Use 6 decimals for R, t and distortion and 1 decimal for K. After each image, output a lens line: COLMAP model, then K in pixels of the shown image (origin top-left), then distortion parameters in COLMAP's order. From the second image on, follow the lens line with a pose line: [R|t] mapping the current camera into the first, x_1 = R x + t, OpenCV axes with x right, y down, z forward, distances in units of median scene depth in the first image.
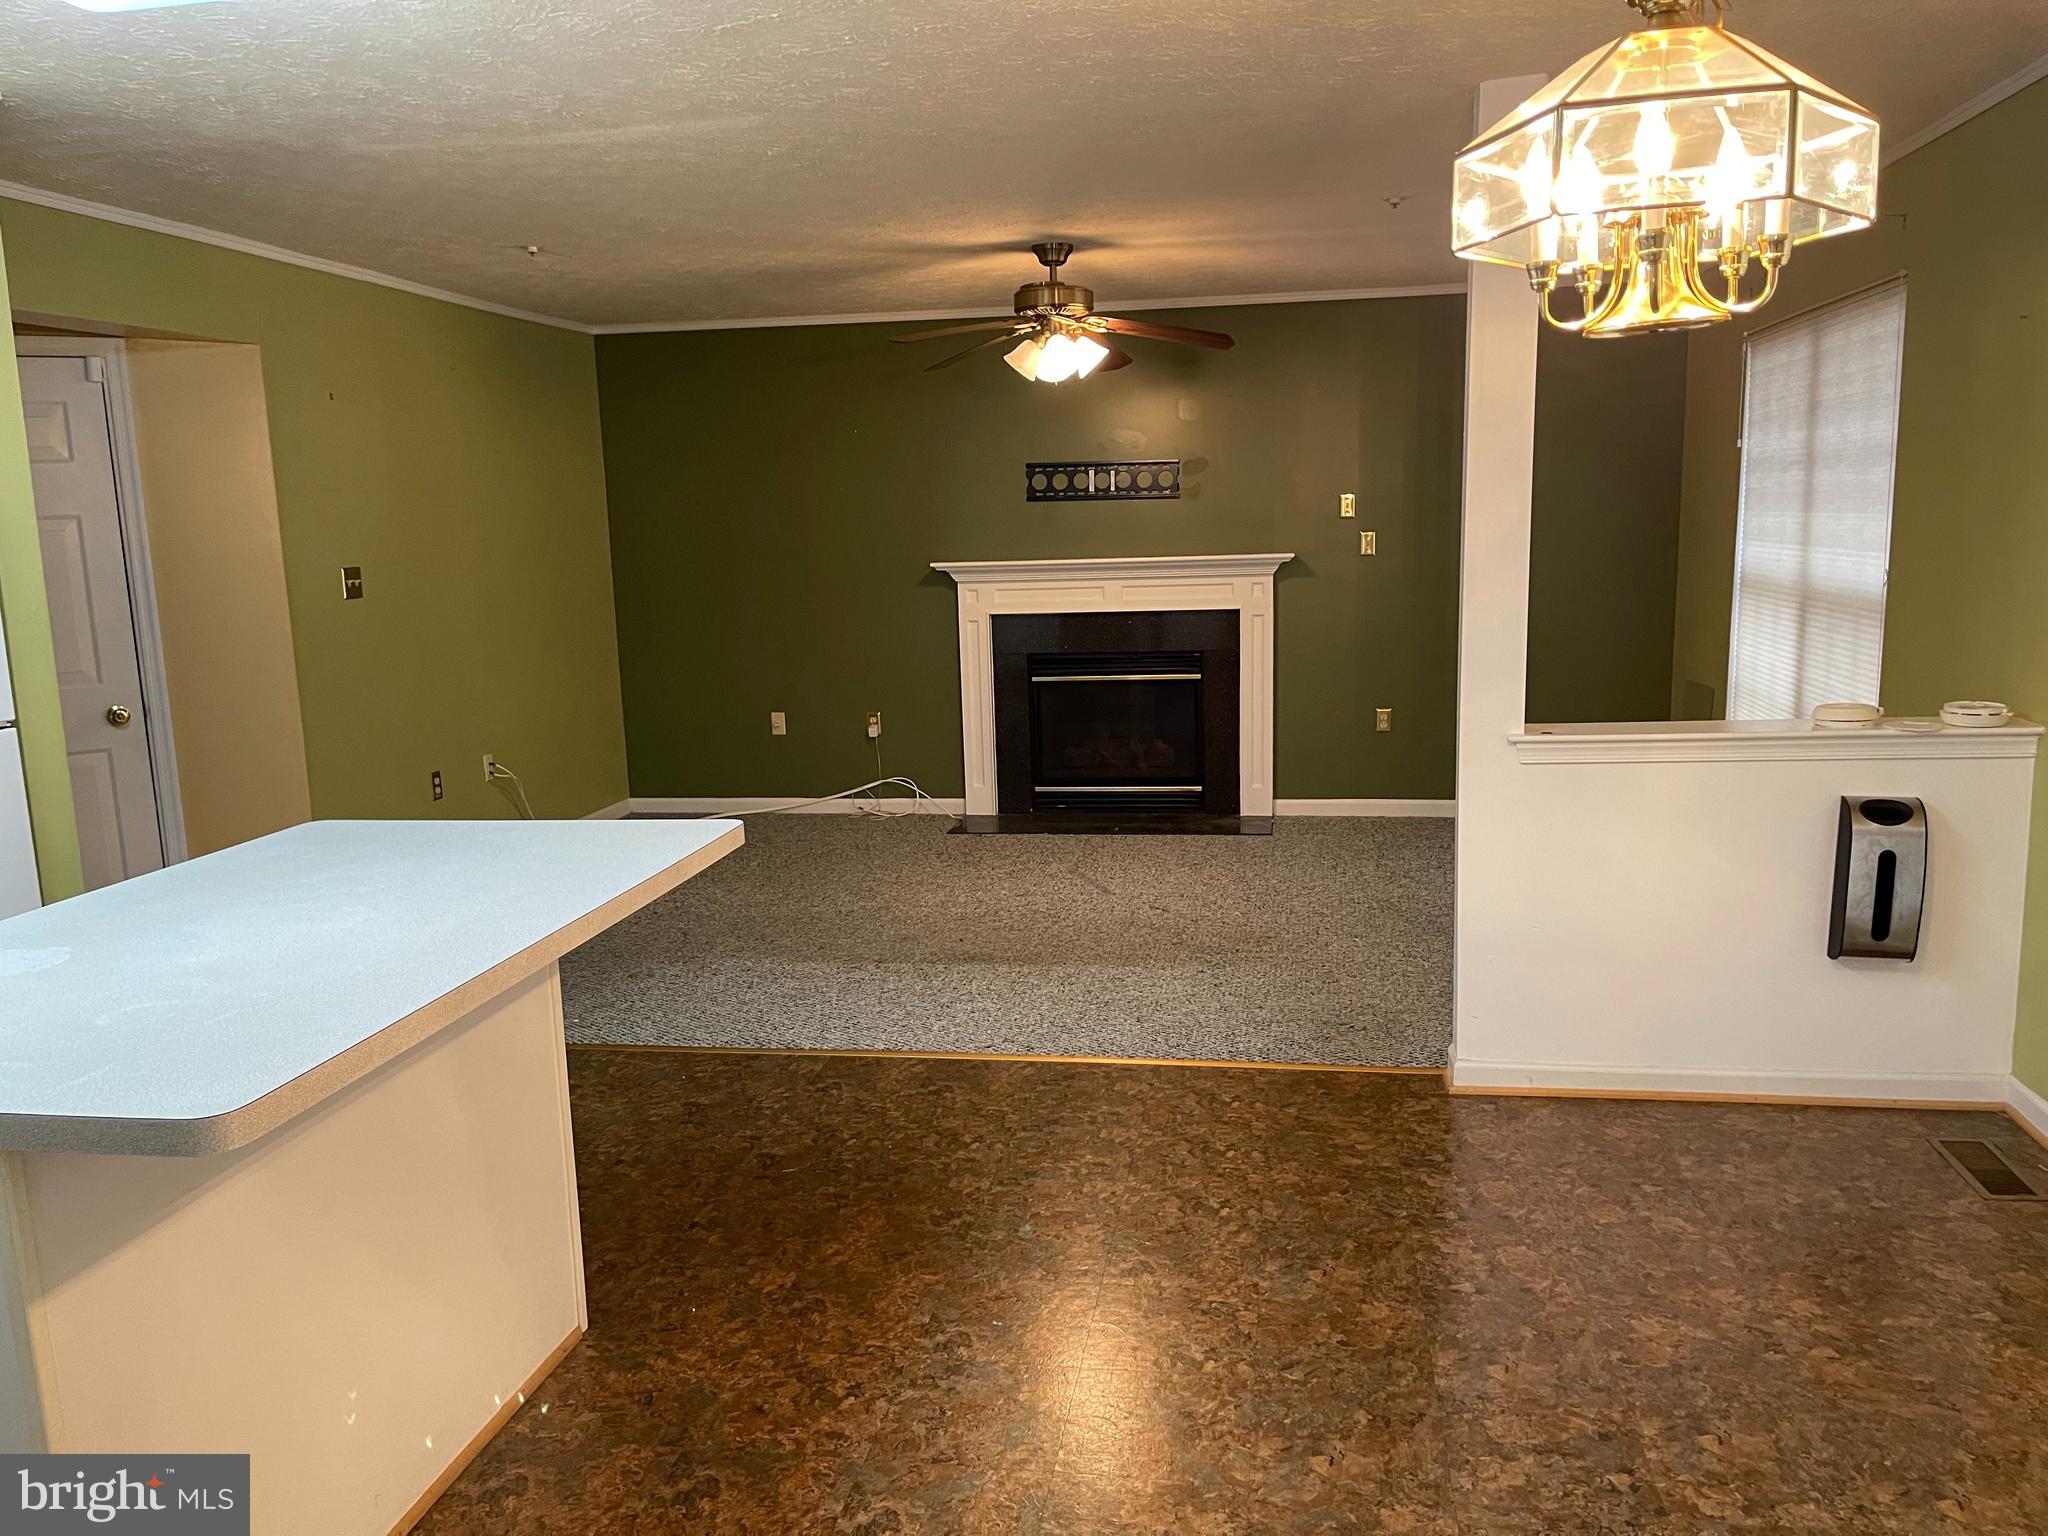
lens RADIAL K [[1543.9, 0, 1037.0], [0, 1543.9, 774.8], [0, 0, 1]] dist [0.081431, -0.110761]
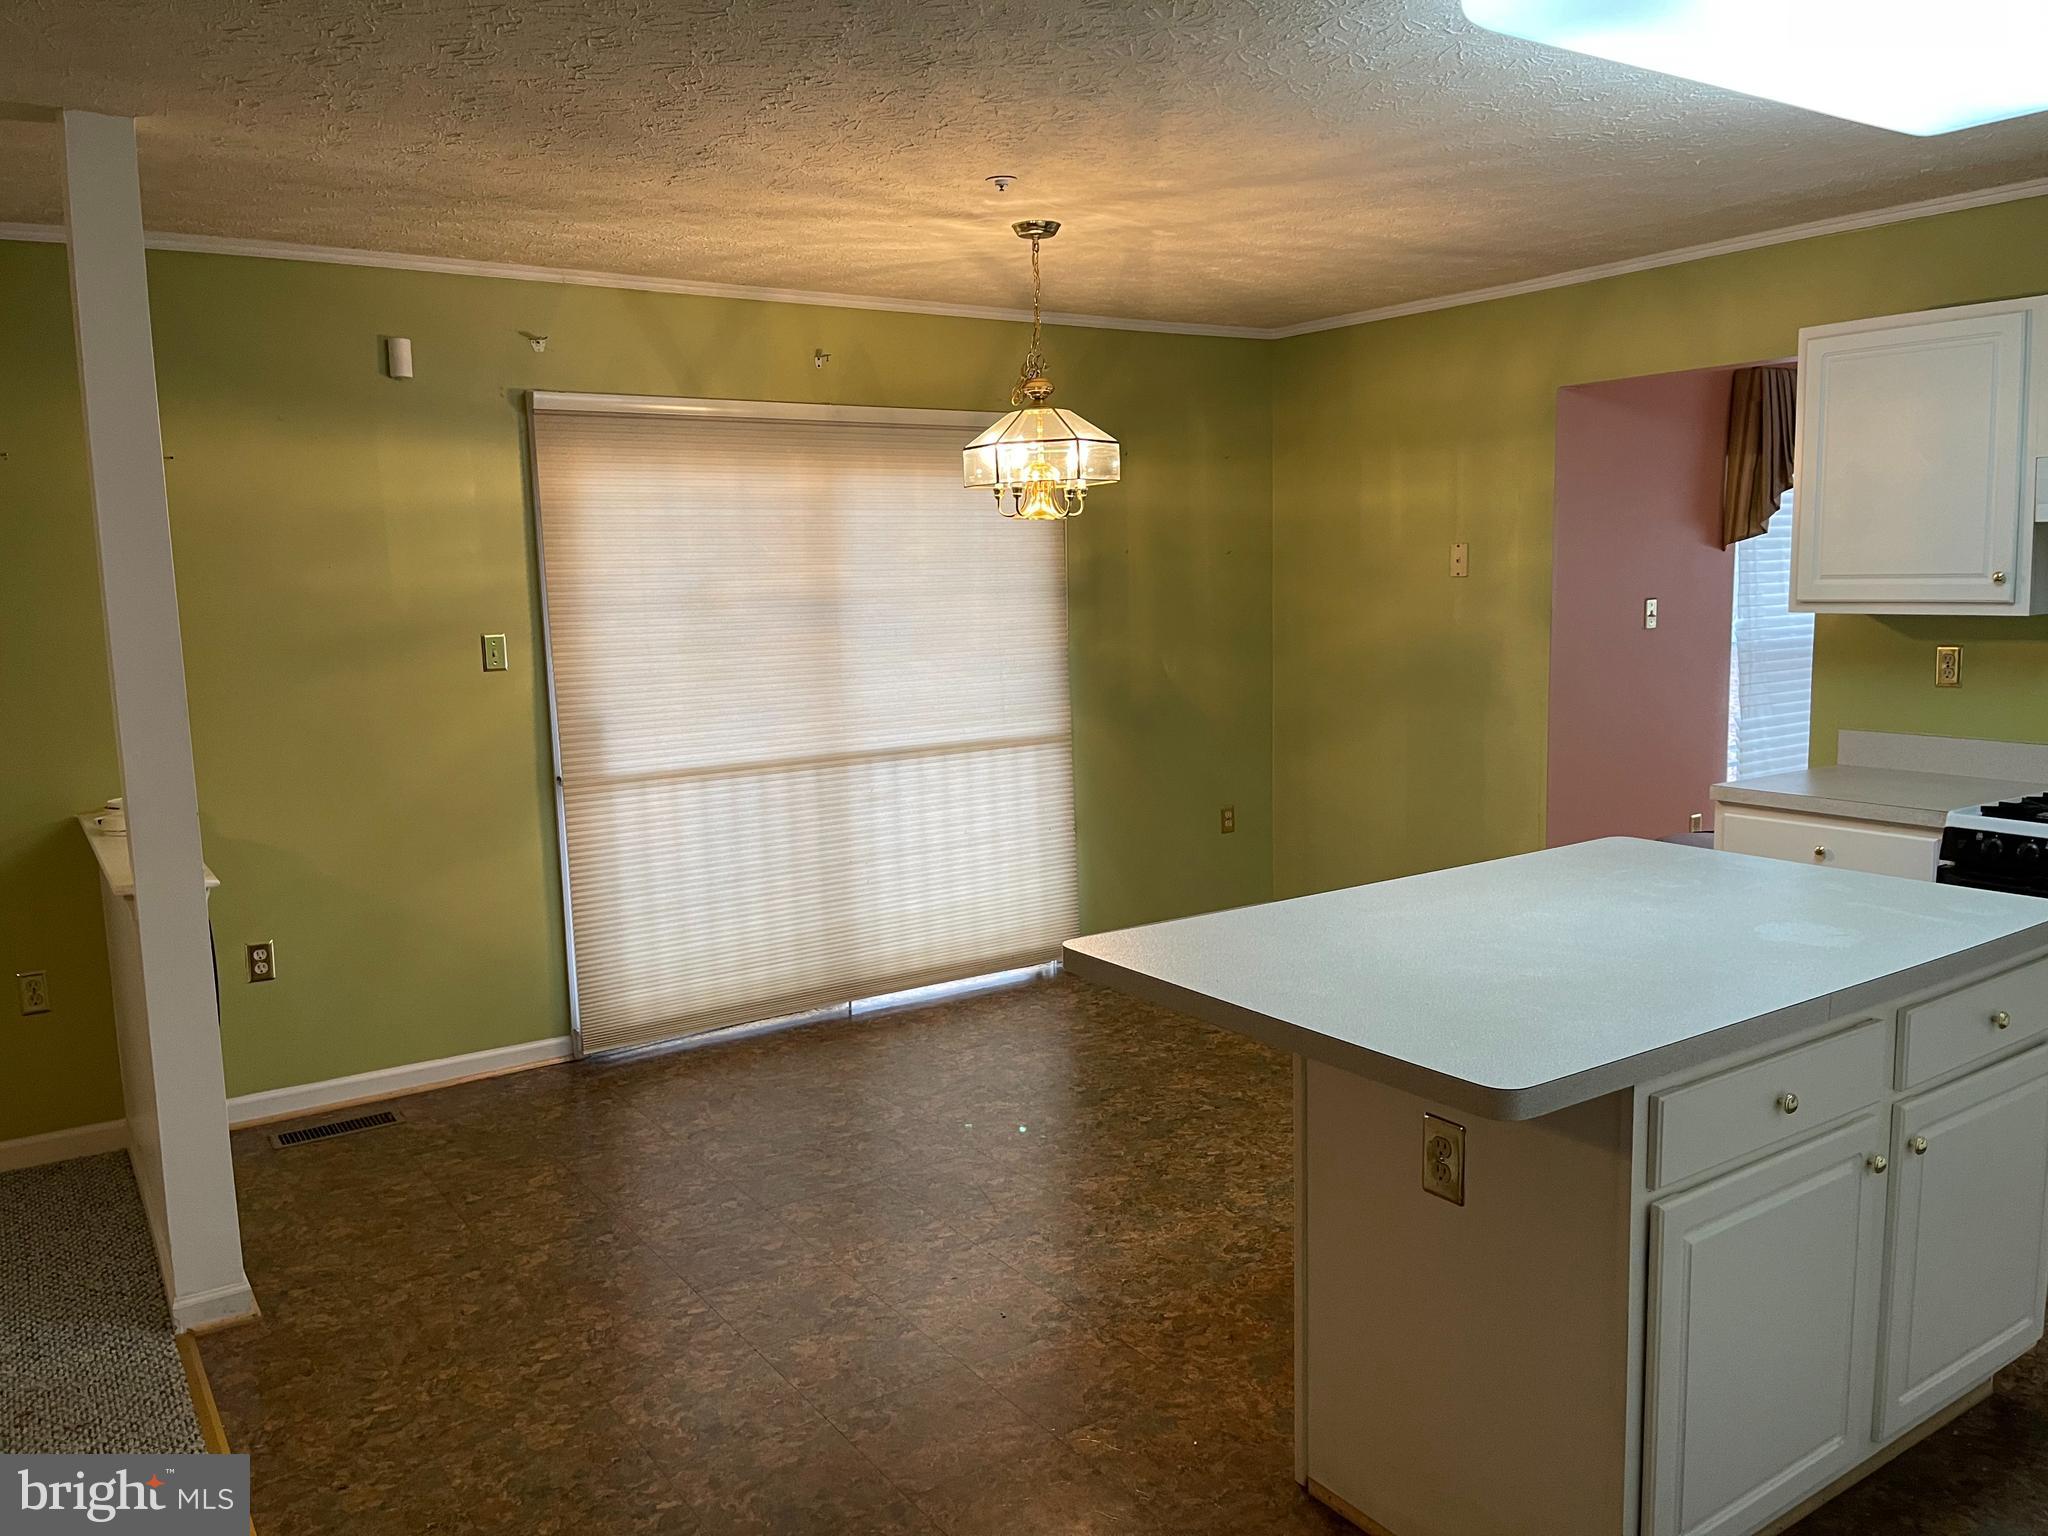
lens RADIAL K [[1543.9, 0, 1037.0], [0, 1543.9, 774.8], [0, 0, 1]] dist [0.081431, -0.110761]
pose [[-0.692315, -0.051626, 0.719746, -0.669265], [0.158398, 0.962237, 0.221381, -0.211962], [-0.703996, 0.267271, -0.657994, 1.311974]]
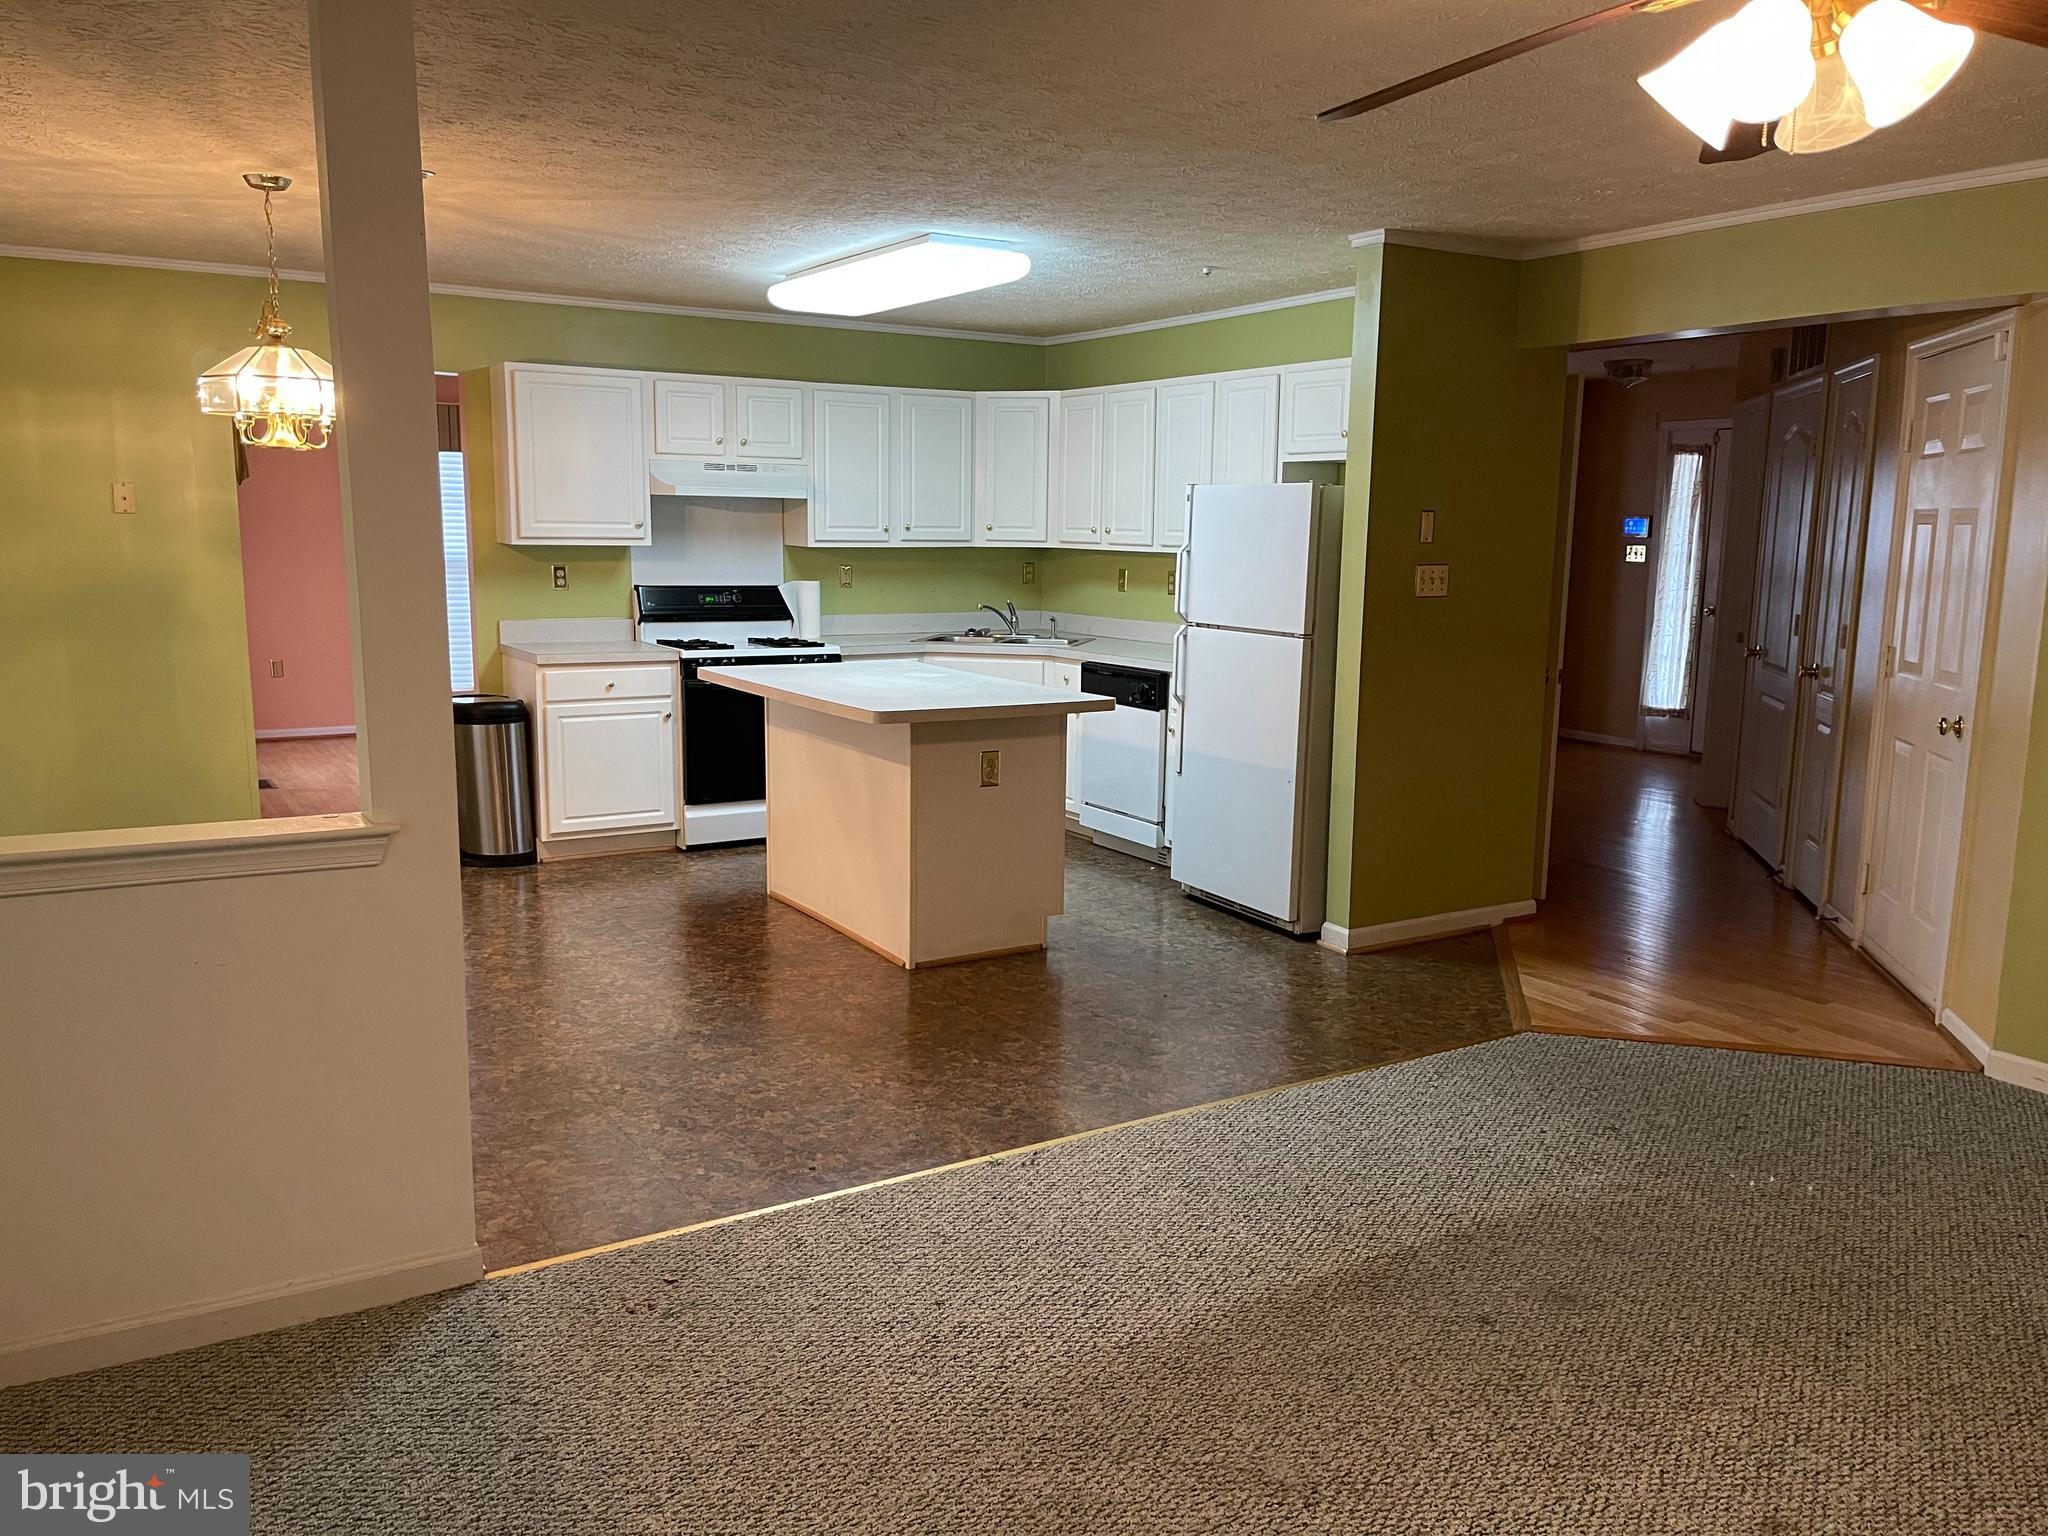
lens RADIAL K [[1543.9, 0, 1037.0], [0, 1543.9, 774.8], [0, 0, 1]] dist [0.081431, -0.110761]
pose [[-0.746440, 0.125314, -0.653547, 0.606191], [-0.101231, 0.949295, 0.297642, -0.331873], [0.657708, 0.288331, -0.695906, 1.876879]]
